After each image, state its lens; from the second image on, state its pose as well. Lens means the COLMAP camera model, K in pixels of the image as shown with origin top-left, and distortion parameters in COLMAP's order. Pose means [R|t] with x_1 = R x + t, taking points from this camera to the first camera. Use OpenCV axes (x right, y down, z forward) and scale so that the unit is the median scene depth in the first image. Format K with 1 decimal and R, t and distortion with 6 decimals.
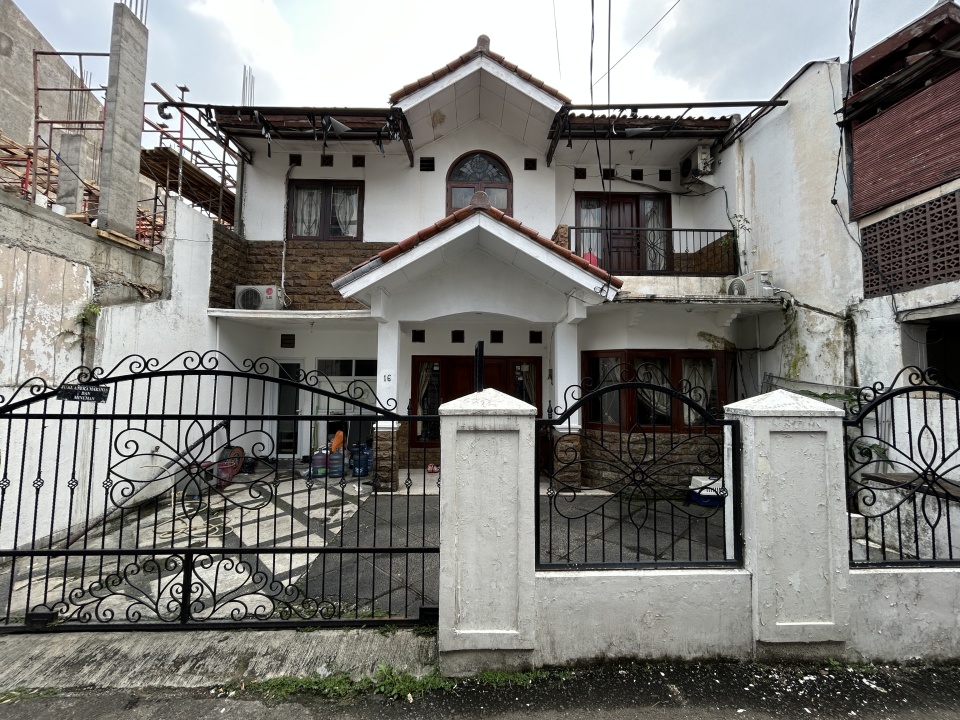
lens RADIAL K [[393.9, 0, 478.7], [0, 393.9, 356.9], [0, 0, 1]] dist [-0.003399, 0.001897]
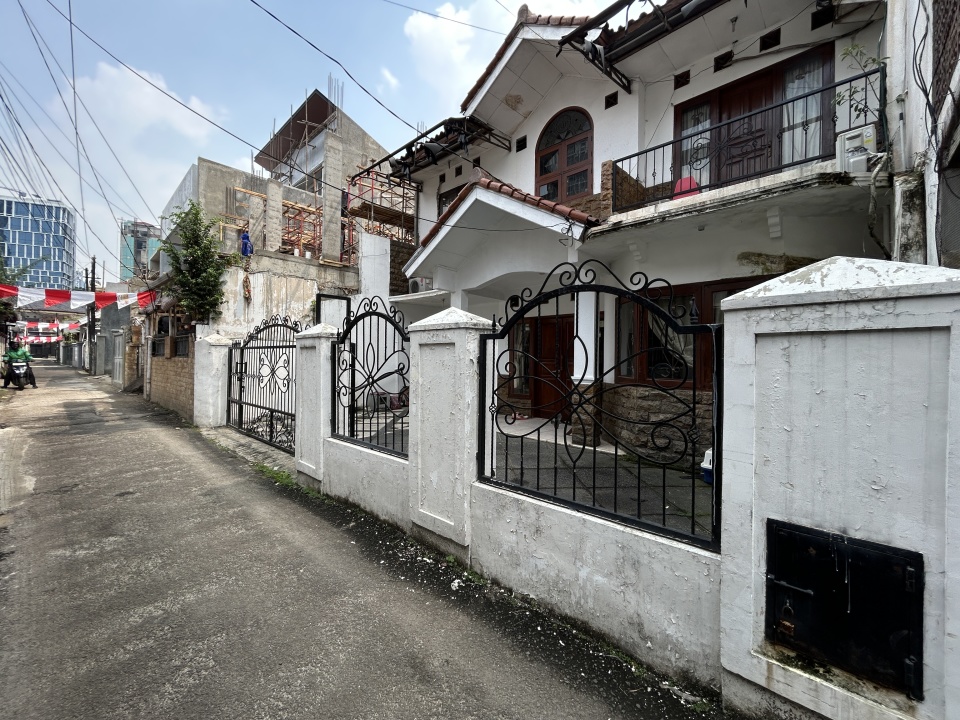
lens RADIAL K [[393.9, 0, 474.7], [0, 393.9, 357.5], [0, 0, 1]] dist [-0.003399, 0.001897]
pose [[0.705818, -0.001885, -0.708391, 0.854019], [0.035623, 0.998826, 0.032835, 0.101525], [0.707497, -0.048411, 0.705056, 0.162681]]
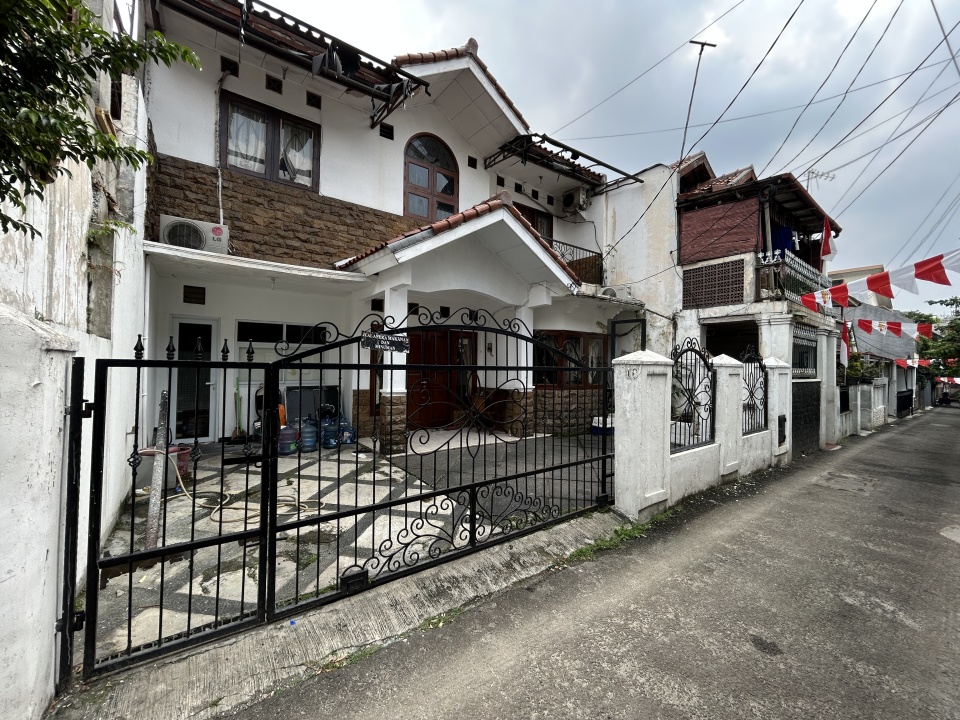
lens RADIAL K [[393.9, 0, 481.0], [0, 393.9, 356.9], [0, 0, 1]] dist [-0.003399, 0.001897]
pose [[0.813489, 0.017854, 0.581306, -0.772553], [-0.046778, 0.998299, 0.034801, 0.047027], [-0.579696, -0.055503, 0.812940, 0.048471]]
